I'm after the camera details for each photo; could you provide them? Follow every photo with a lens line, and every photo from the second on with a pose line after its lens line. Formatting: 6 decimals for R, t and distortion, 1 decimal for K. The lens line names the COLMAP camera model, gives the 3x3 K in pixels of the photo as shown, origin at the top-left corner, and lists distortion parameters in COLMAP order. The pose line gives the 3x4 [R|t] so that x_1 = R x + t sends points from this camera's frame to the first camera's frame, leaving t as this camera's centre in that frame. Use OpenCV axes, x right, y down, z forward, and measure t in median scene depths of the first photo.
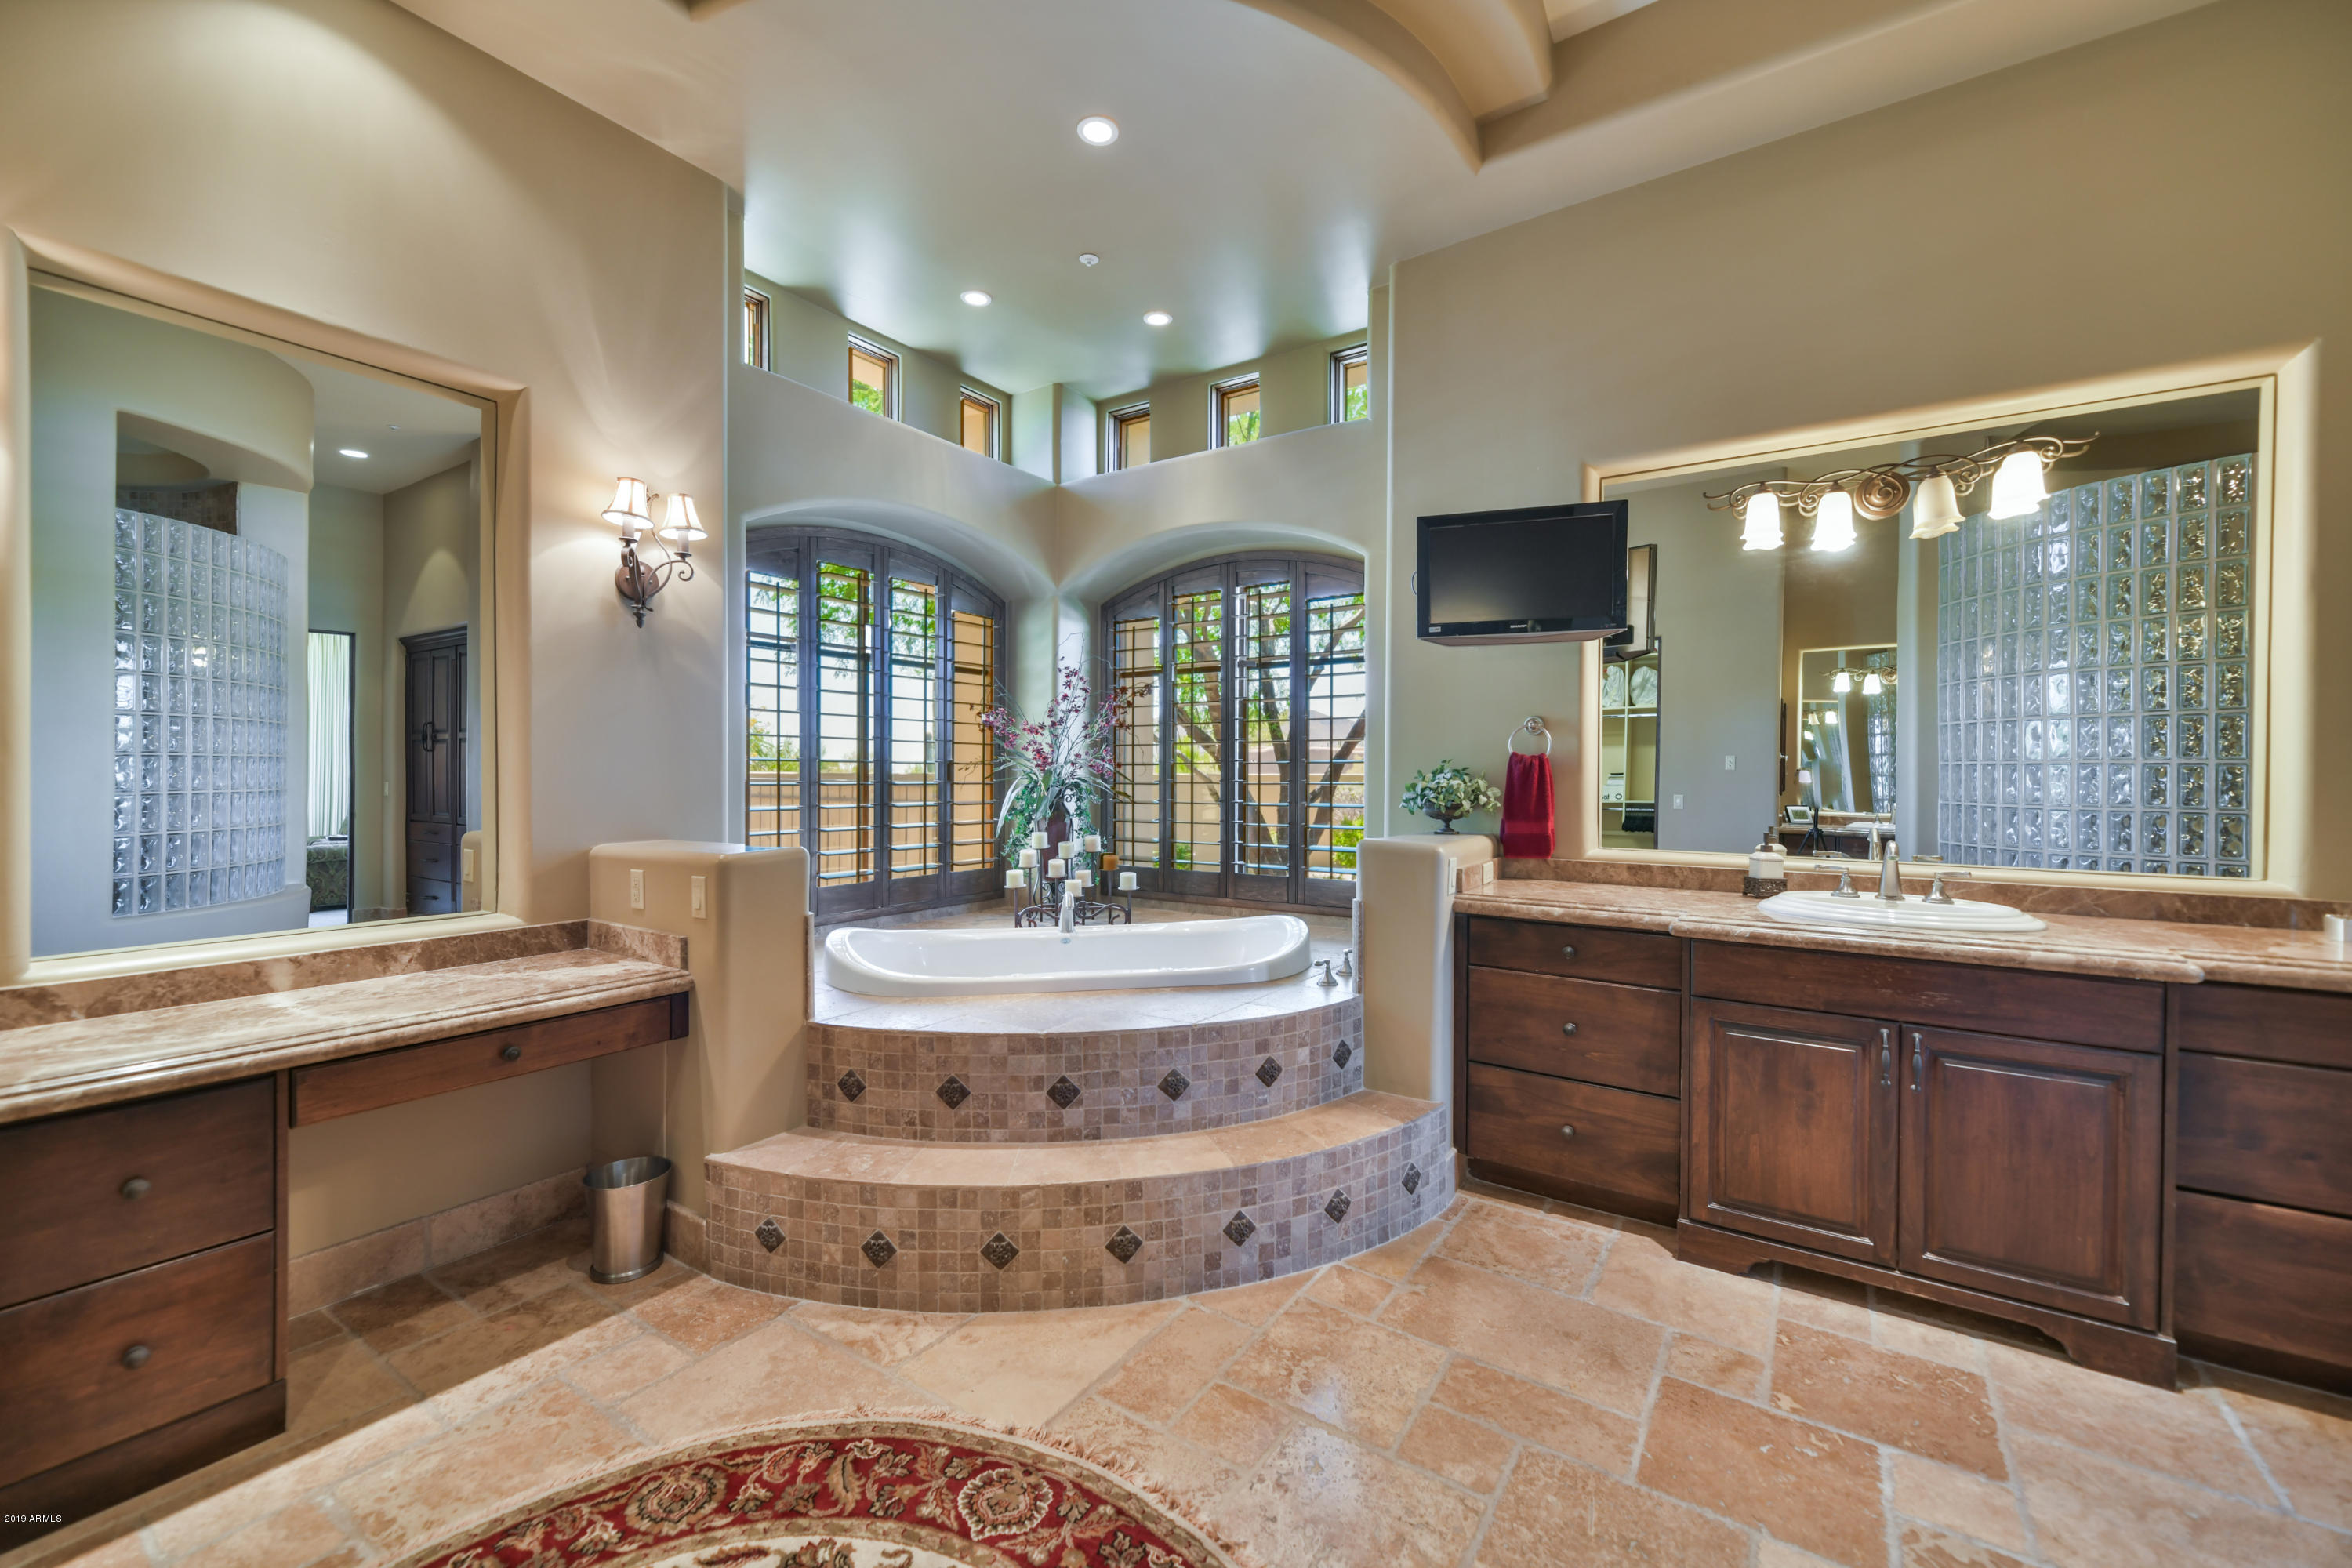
lens RADIAL K [[938.0, 0, 1177.7], [0, 938.0, 779.3], [0, 0, 1]] dist [0.003828, 0.000292]
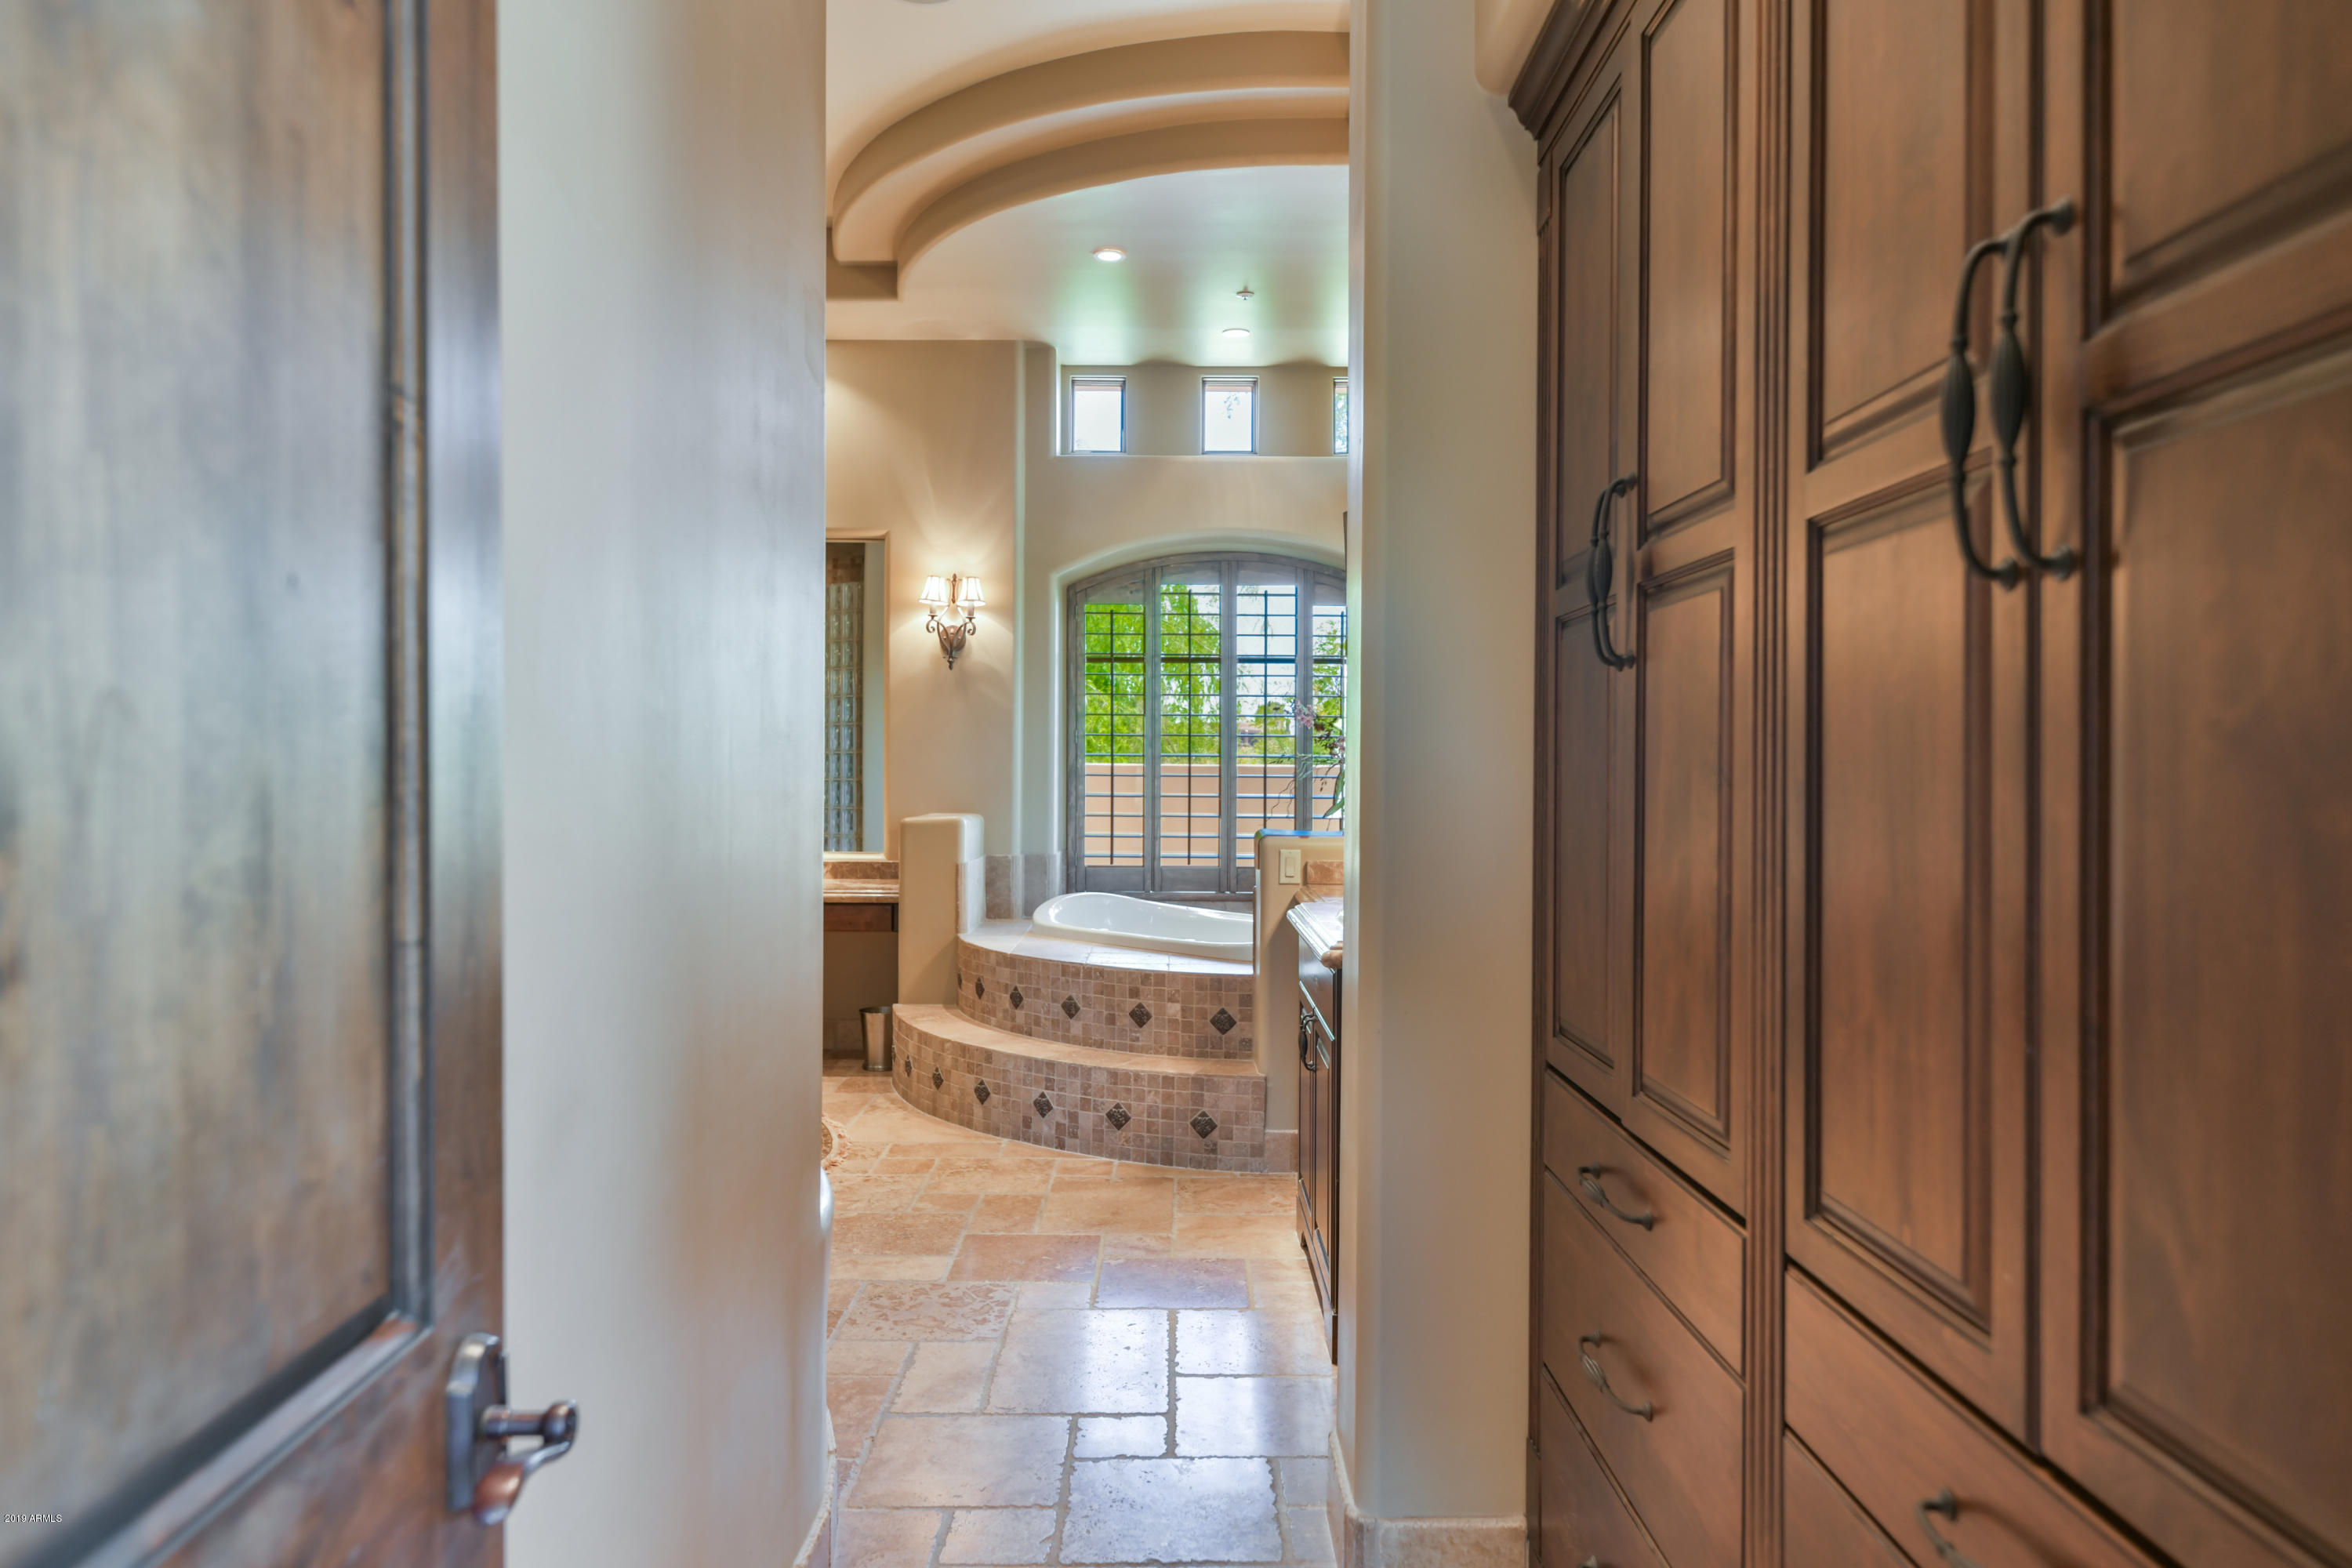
lens RADIAL K [[1549.9, 0, 1178.5], [0, 1549.9, 777.4], [0, 0, 1]] dist [0.006953, 0.000401]
pose [[0.556792, 0.006330, -0.830628, 1.945935], [-0.007466, 0.999969, 0.002616, -0.000927], [0.830619, 0.004745, 0.556821, -0.081919]]
